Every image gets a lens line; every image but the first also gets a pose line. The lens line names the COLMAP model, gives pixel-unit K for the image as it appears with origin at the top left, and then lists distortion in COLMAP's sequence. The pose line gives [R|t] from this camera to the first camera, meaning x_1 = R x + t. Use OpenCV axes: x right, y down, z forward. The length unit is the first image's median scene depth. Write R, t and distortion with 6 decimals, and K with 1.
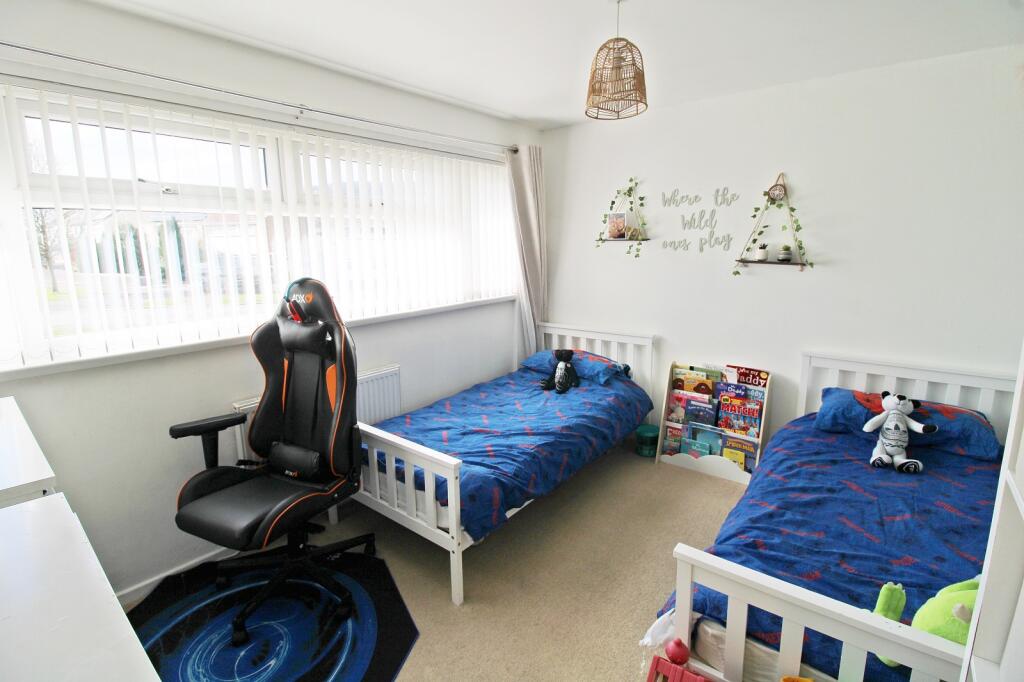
lens RADIAL K [[479.3, 0, 524.2], [0, 479.3, 329.2], [0, 0, 1]] dist [0.001026, -0.011159]
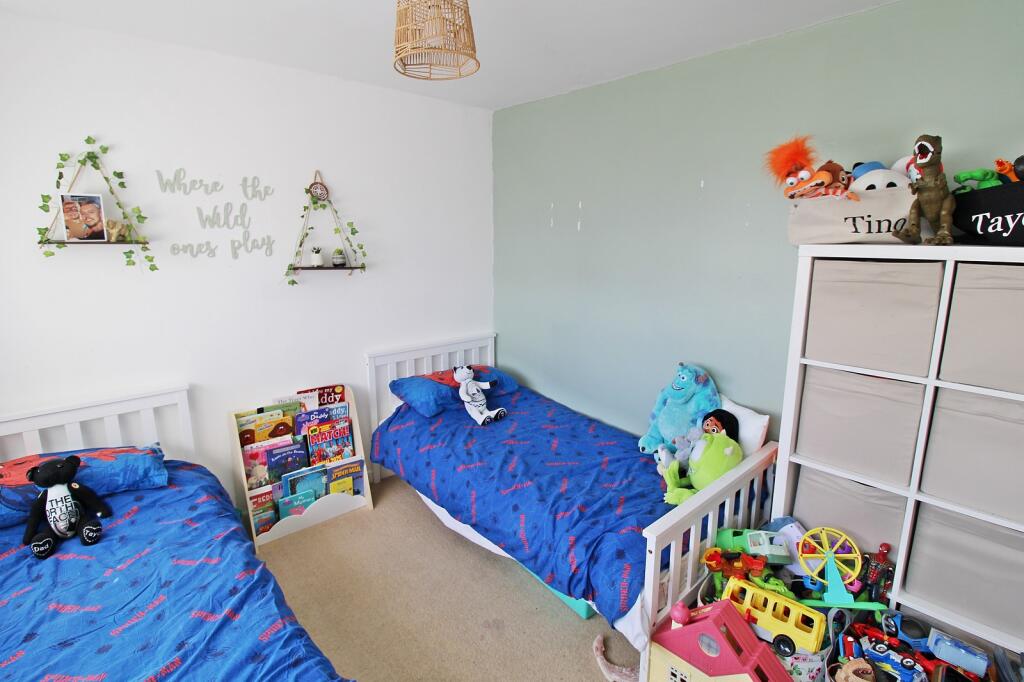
lens RADIAL K [[479.3, 0, 524.2], [0, 479.3, 329.2], [0, 0, 1]] dist [0.001026, -0.011159]
pose [[0.183971, -0.169018, 0.968291, -0.302720], [0.172274, 0.975401, 0.137528, -0.080766], [-0.967717, 0.141510, 0.208563, 0.432188]]
